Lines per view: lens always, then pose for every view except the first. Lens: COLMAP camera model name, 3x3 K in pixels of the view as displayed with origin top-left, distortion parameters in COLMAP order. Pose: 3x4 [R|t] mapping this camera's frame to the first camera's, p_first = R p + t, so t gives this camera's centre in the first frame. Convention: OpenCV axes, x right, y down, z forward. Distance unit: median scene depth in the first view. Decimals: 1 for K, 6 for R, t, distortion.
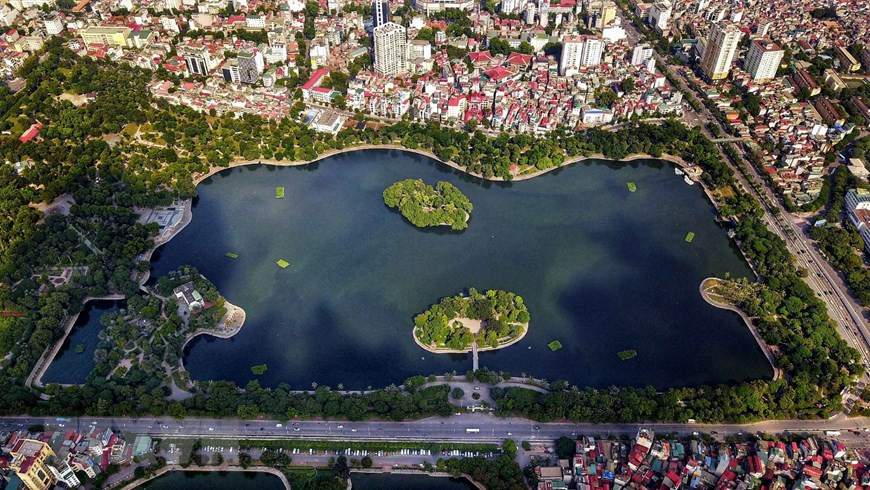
lens RADIAL K [[658.2, 0, 435.0], [0, 658.2, 245.0], [0, 0, 1]] dist [-0.007410, -0.003280]
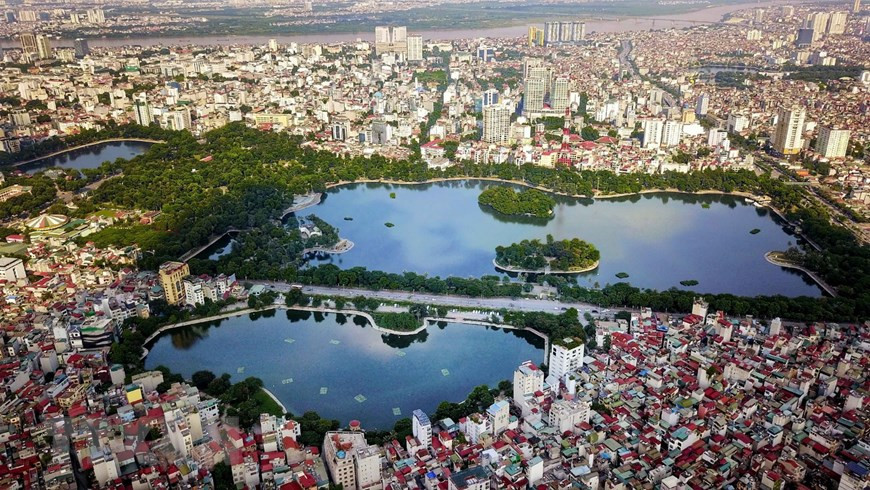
lens RADIAL K [[658.2, 0, 435.0], [0, 658.2, 245.0], [0, 0, 1]] dist [-0.007410, -0.003280]
pose [[0.984126, 0.059246, -0.167291, 0.037733], [-0.114581, 0.931953, -0.343998, 0.348398], [0.135527, 0.357706, 0.923947, -0.051042]]
